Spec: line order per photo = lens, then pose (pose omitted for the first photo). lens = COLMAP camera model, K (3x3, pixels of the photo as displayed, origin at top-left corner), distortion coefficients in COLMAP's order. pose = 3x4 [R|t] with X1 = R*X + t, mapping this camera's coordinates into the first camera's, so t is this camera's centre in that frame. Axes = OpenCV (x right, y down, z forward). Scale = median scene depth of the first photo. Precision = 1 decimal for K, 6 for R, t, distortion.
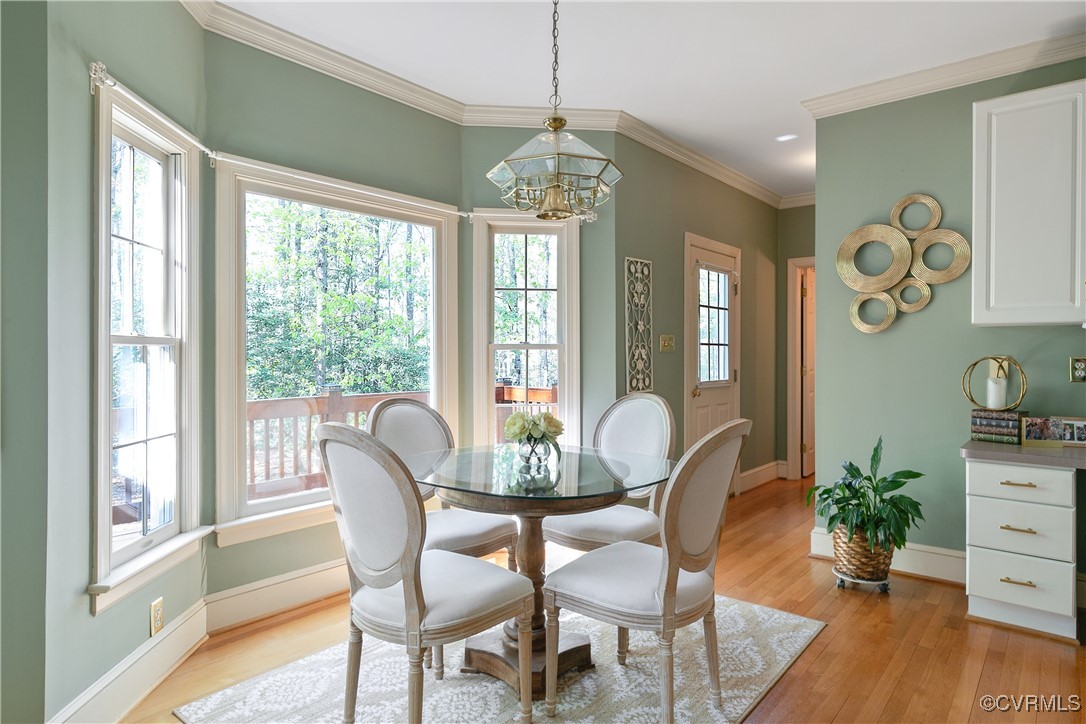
lens RADIAL K [[630.1, 0, 543.2], [0, 630.1, 352.7], [0, 0, 1]] dist [0.008754, 0.001905]
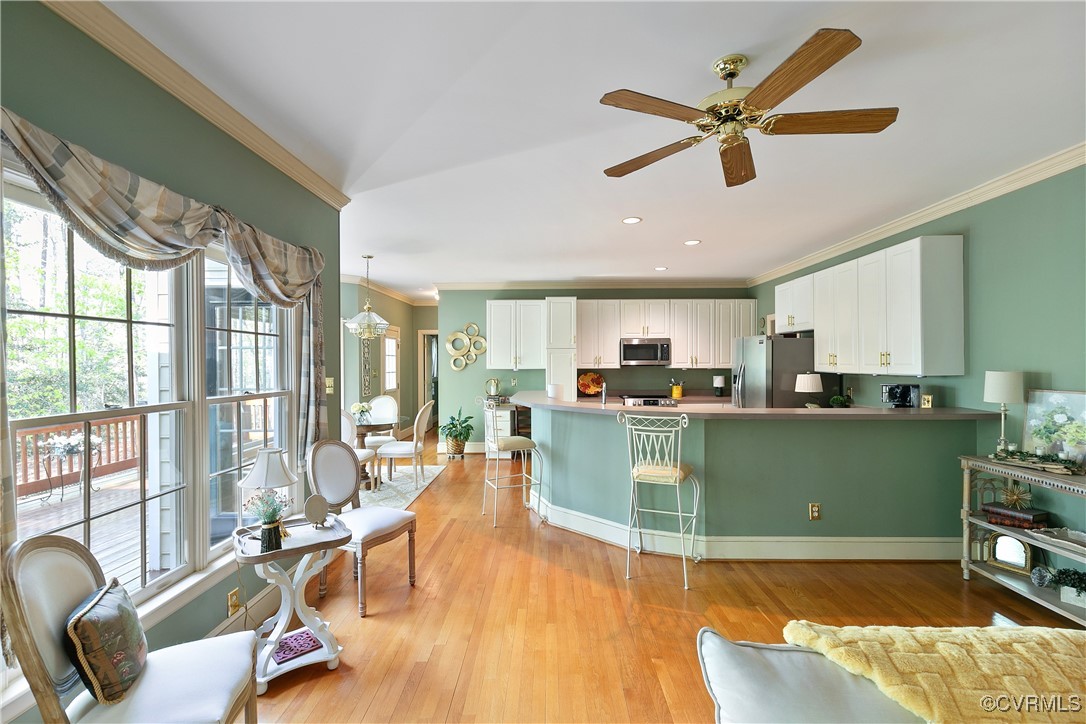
lens RADIAL K [[493.1, 0, 552.1], [0, 493.1, 363.2], [0, 0, 1]] dist [0.011053, -0.001390]
pose [[0.763205, -0.002269, 0.646152, -0.629974], [0.001845, 0.999997, 0.001333, -0.071540], [-0.646153, 0.000175, 0.763208, -1.032893]]
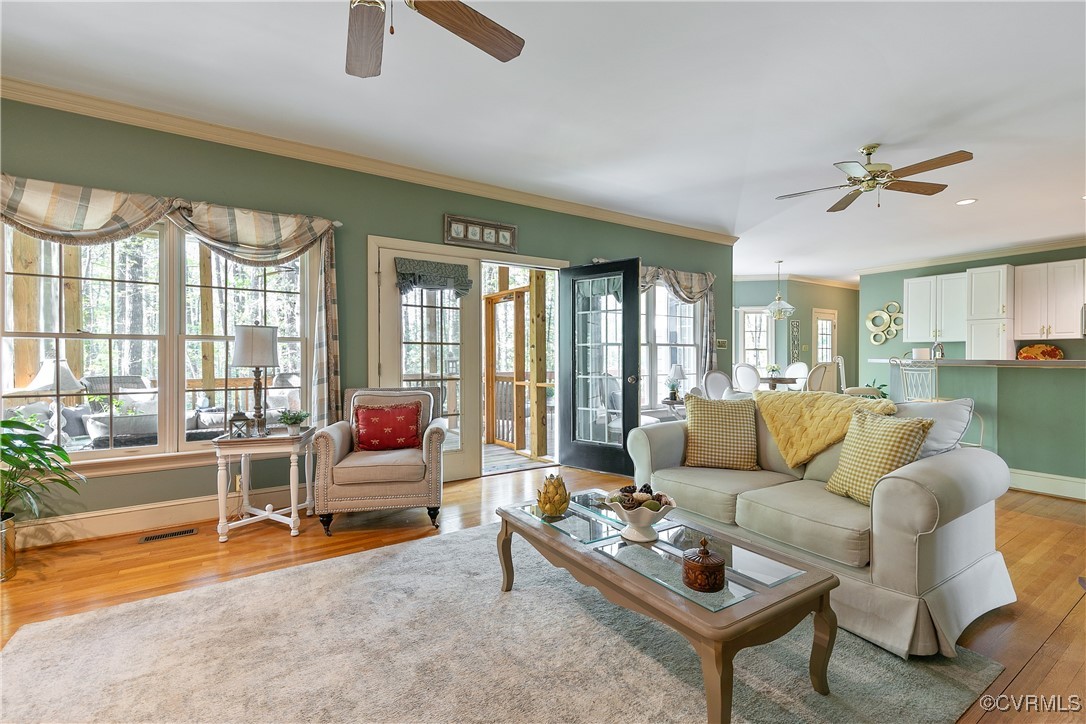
lens RADIAL K [[493.1, 0, 546.7], [0, 493.1, 355.7], [0, 0, 1]] dist [0.011053, -0.001390]
pose [[0.963889, 0.000783, -0.266304, -0.455261], [-0.000520, 0.999999, 0.001057, 0.024083], [0.266305, -0.000881, 0.963888, -1.994998]]
